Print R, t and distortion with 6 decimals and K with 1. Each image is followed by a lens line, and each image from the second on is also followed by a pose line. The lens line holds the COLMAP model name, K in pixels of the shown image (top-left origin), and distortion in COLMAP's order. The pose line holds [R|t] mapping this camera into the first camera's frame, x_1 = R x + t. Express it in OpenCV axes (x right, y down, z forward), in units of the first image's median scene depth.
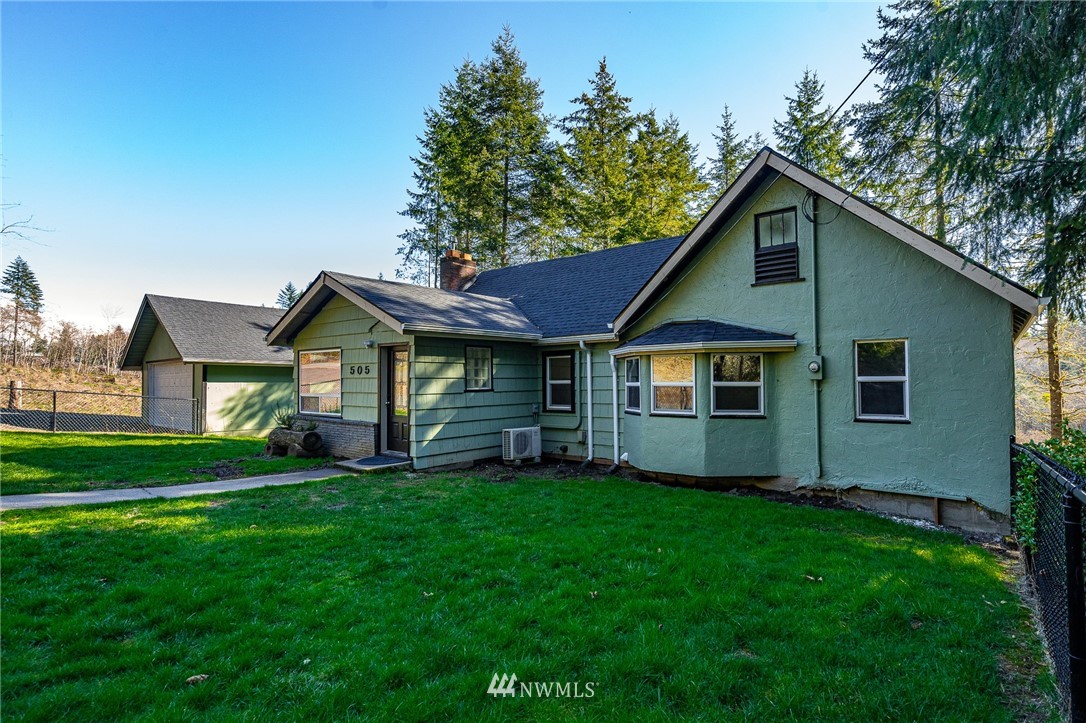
lens RADIAL K [[523.1, 0, 621.1], [0, 523.1, 357.4], [0, 0, 1]] dist [-0.003045, -0.000094]
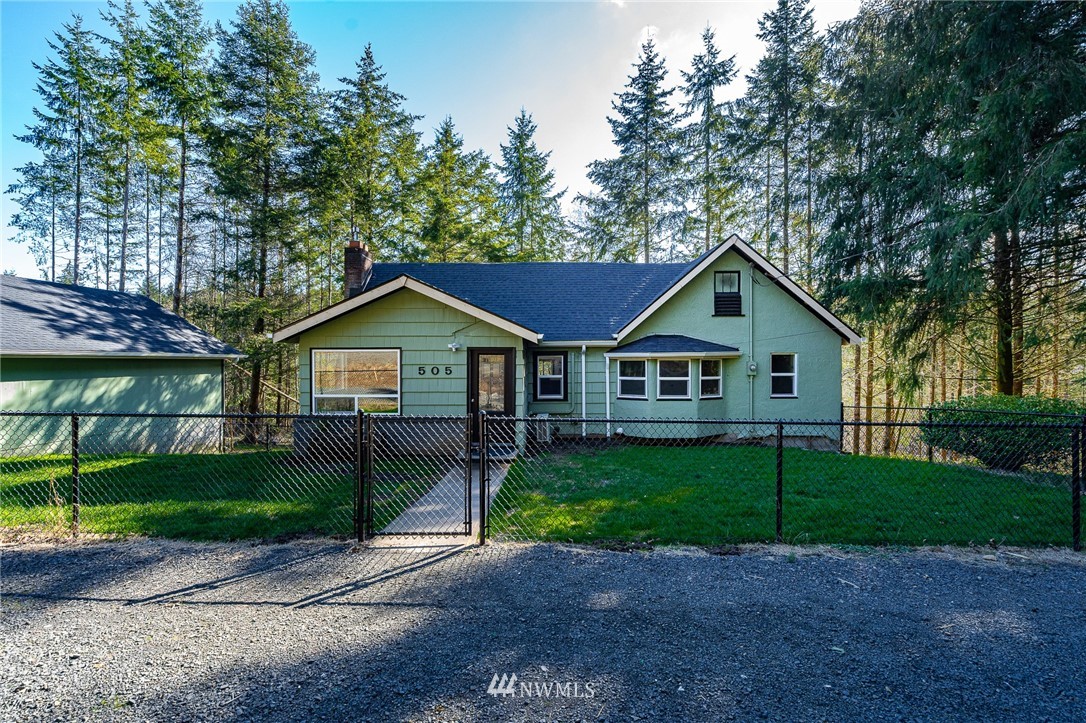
lens RADIAL K [[497.4, 0, 545.5], [0, 497.4, 350.4], [0, 0, 1]] dist [0.001839, 0.000400]
pose [[0.818988, 0.009670, 0.573729, -0.937754], [-0.023265, 0.999595, 0.016363, -0.040740], [-0.573339, -0.026749, 0.818882, 0.042664]]
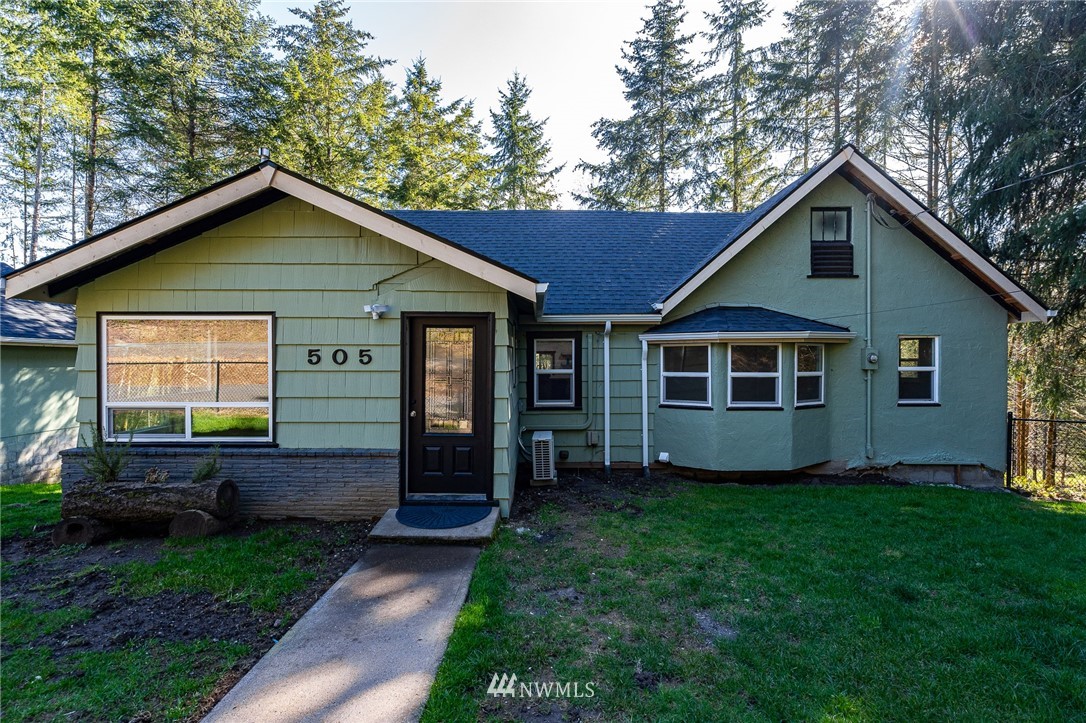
lens RADIAL K [[497.4, 0, 545.5], [0, 497.4, 350.4], [0, 0, 1]] dist [0.001839, 0.000400]
pose [[0.811290, 0.012372, 0.584513, -0.660296], [-0.026572, 0.999523, 0.015725, 0.003640], [-0.584040, -0.028290, 0.811232, 0.460739]]
